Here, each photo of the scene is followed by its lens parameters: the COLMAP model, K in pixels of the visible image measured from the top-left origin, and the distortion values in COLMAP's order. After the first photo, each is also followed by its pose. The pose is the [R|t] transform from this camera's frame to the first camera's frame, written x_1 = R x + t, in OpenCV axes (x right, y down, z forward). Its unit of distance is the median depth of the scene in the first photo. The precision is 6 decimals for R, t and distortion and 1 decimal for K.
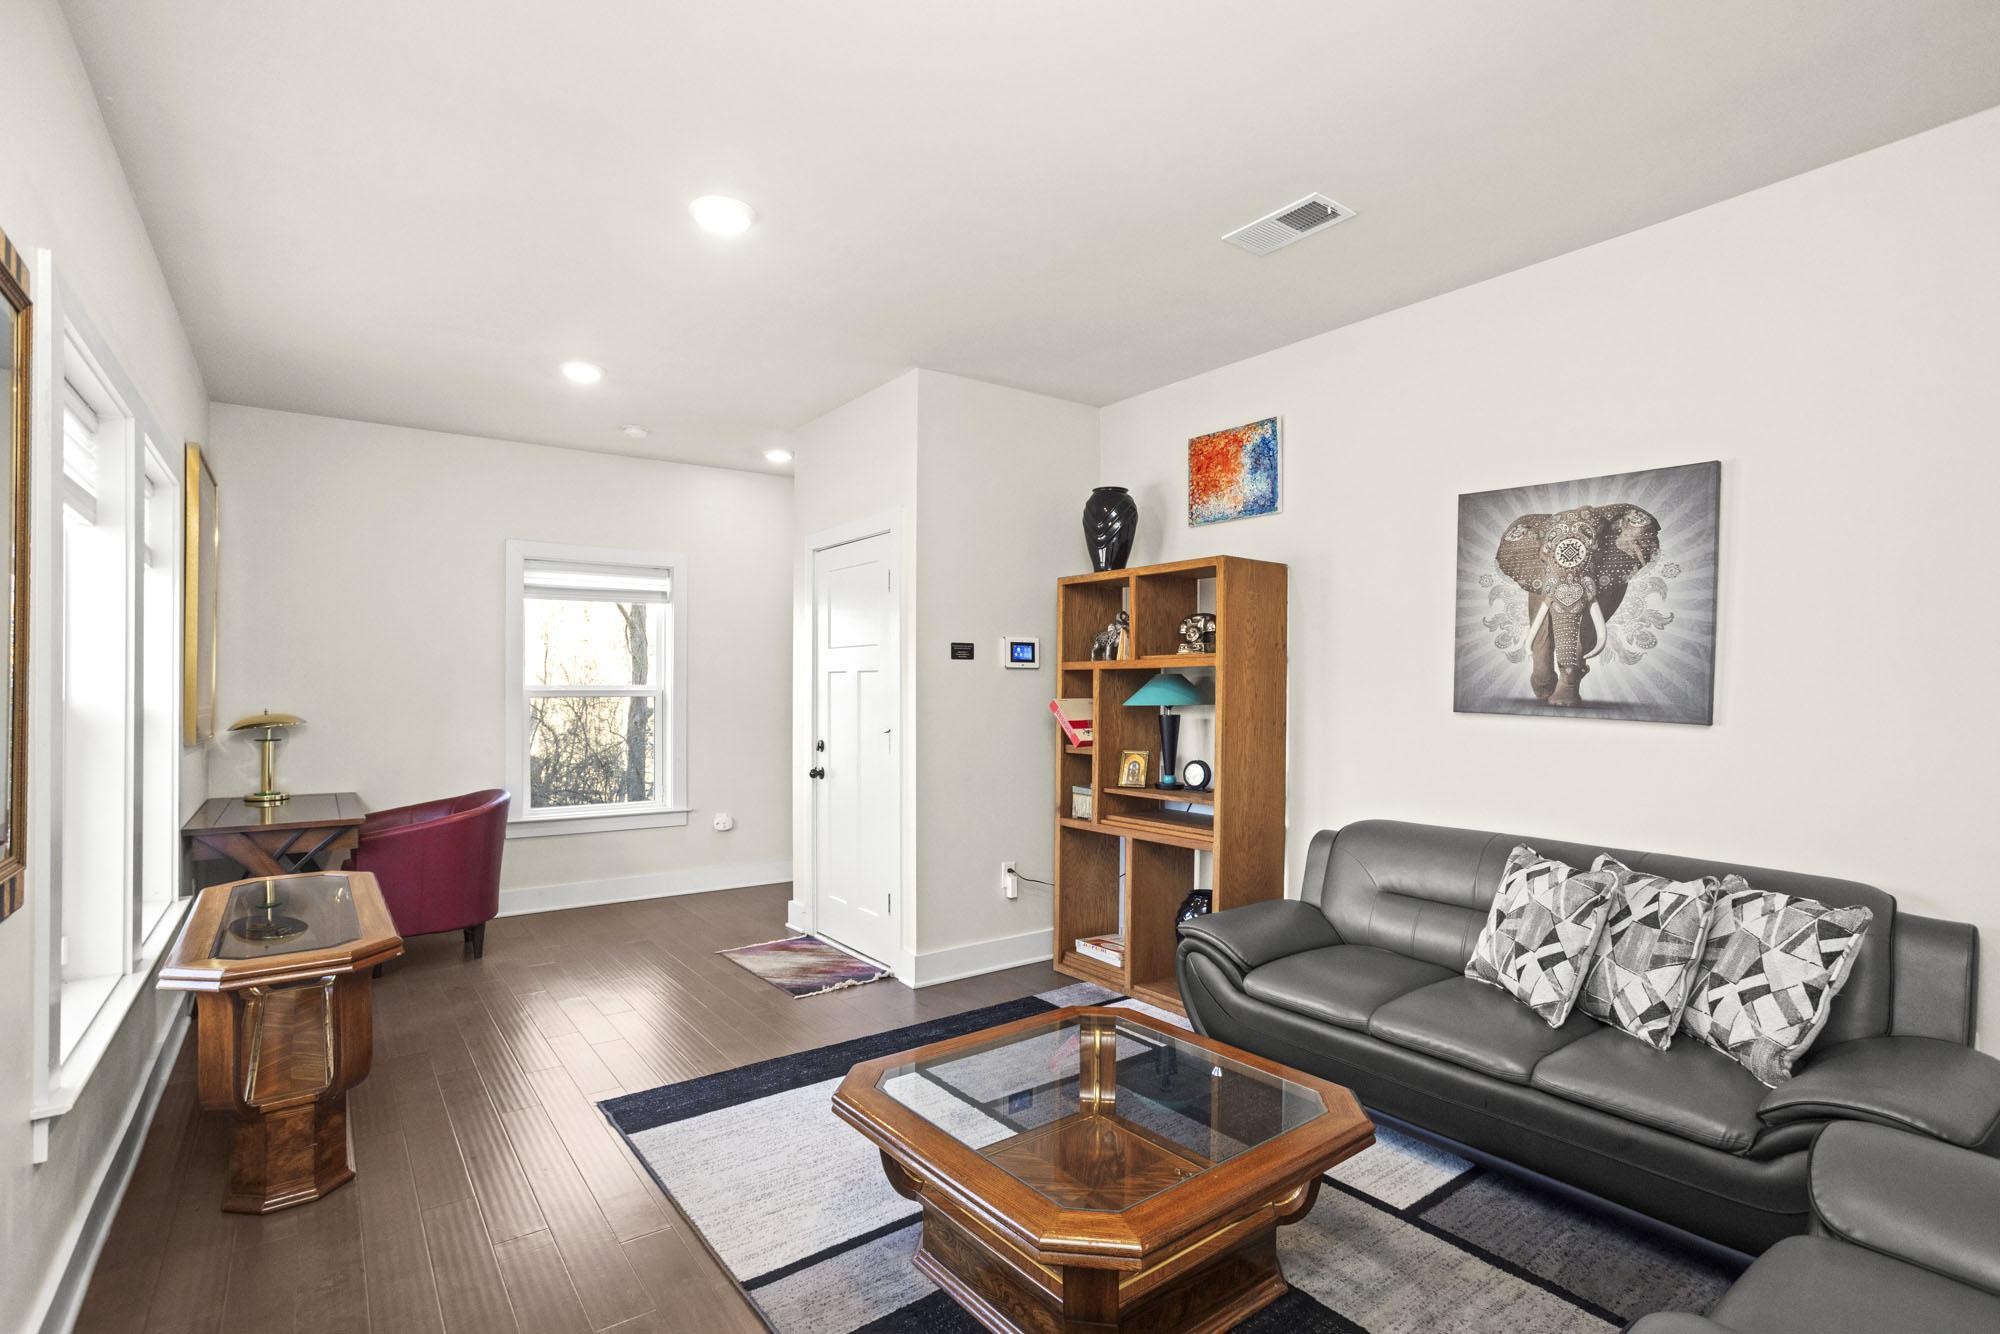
lens RADIAL K [[954.3, 0, 1002.6], [0, 954.3, 680.7], [0, 0, 1]] dist [-0.014343, 0.003573]
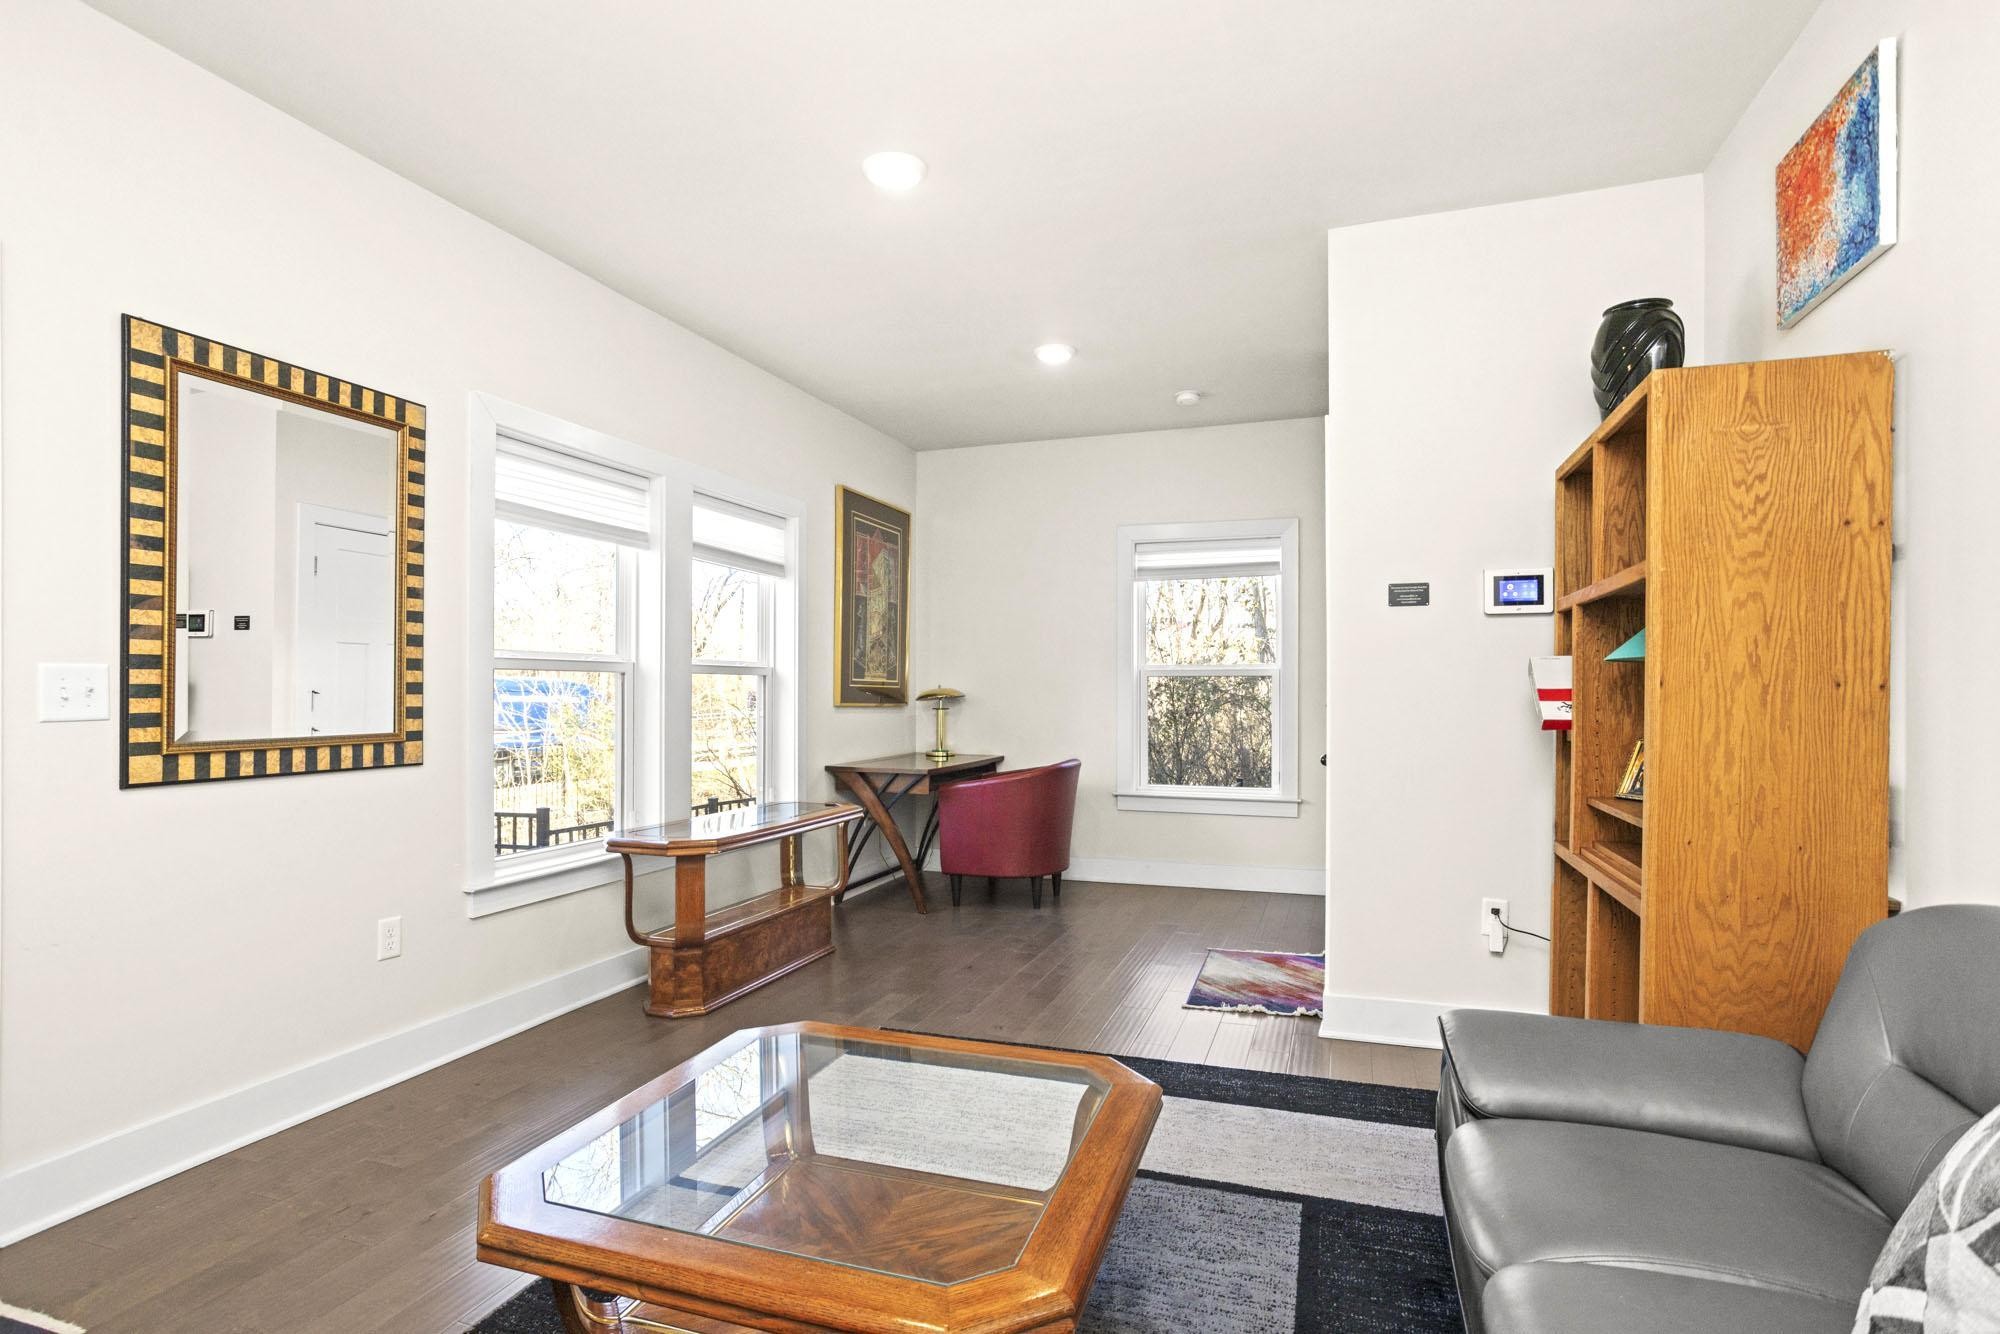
lens RADIAL K [[1014.3, 0, 1001.4], [0, 1014.3, 701.8], [0, 0, 1]] dist [0.002080, 0.000762]
pose [[0.573025, 0.005376, -0.819521, 0.554995], [0.008143, 0.999892, 0.012253, 0.051445], [0.819498, -0.013695, 0.572919, 0.413407]]
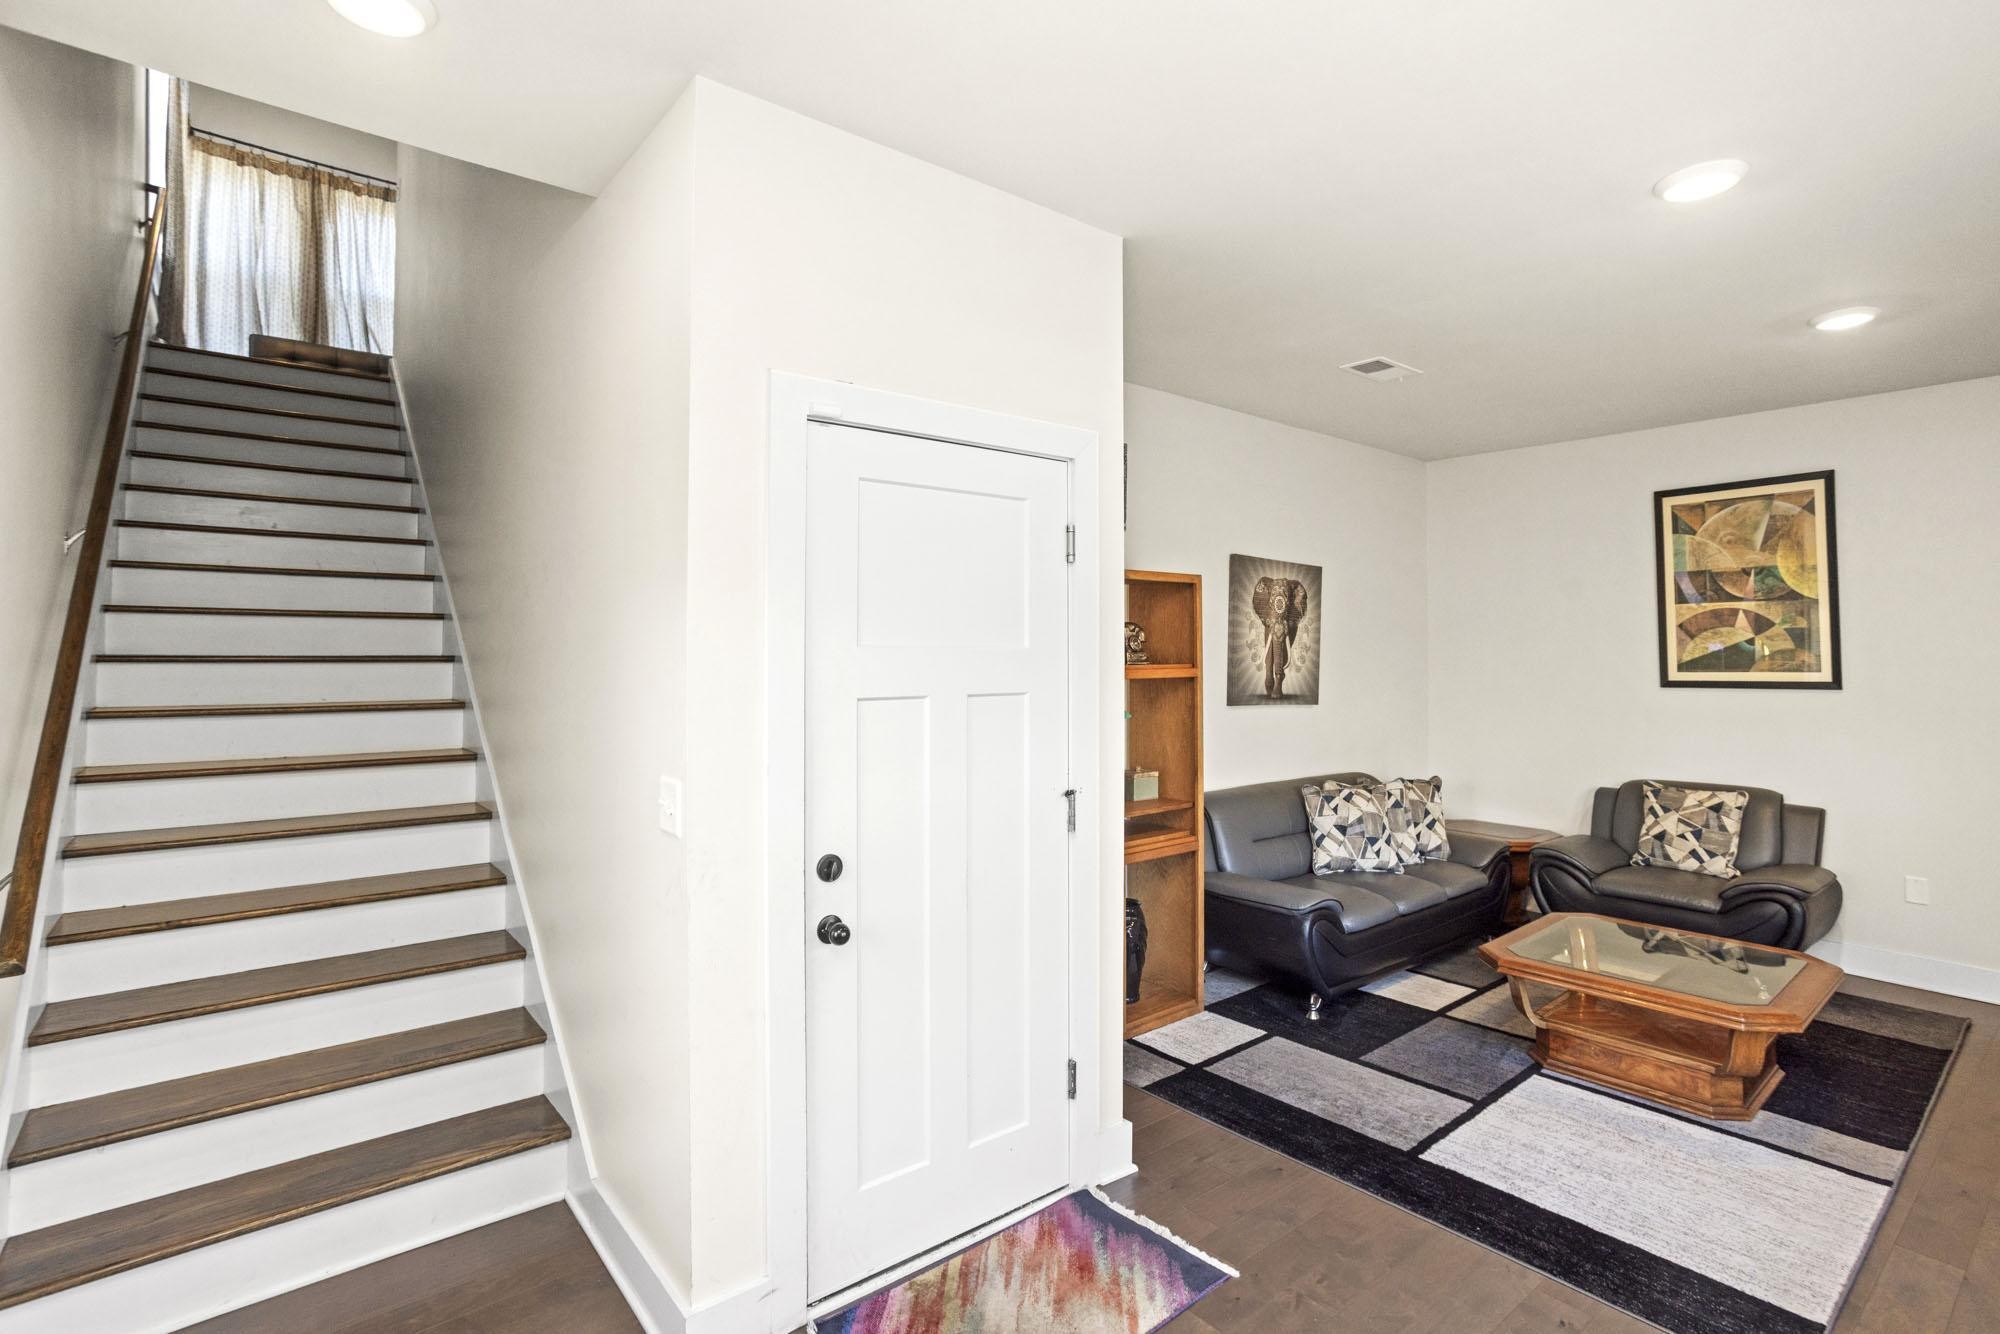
lens RADIAL K [[954.3, 0, 1013.7], [0, 954.3, 636.5], [0, 0, 1]] dist [-0.014343, 0.003573]
pose [[-0.038922, 0.019833, 0.999045, -0.972603], [0.001353, 0.999803, -0.019795, -0.044447], [-0.999241, 0.000581, -0.038942, 1.432289]]
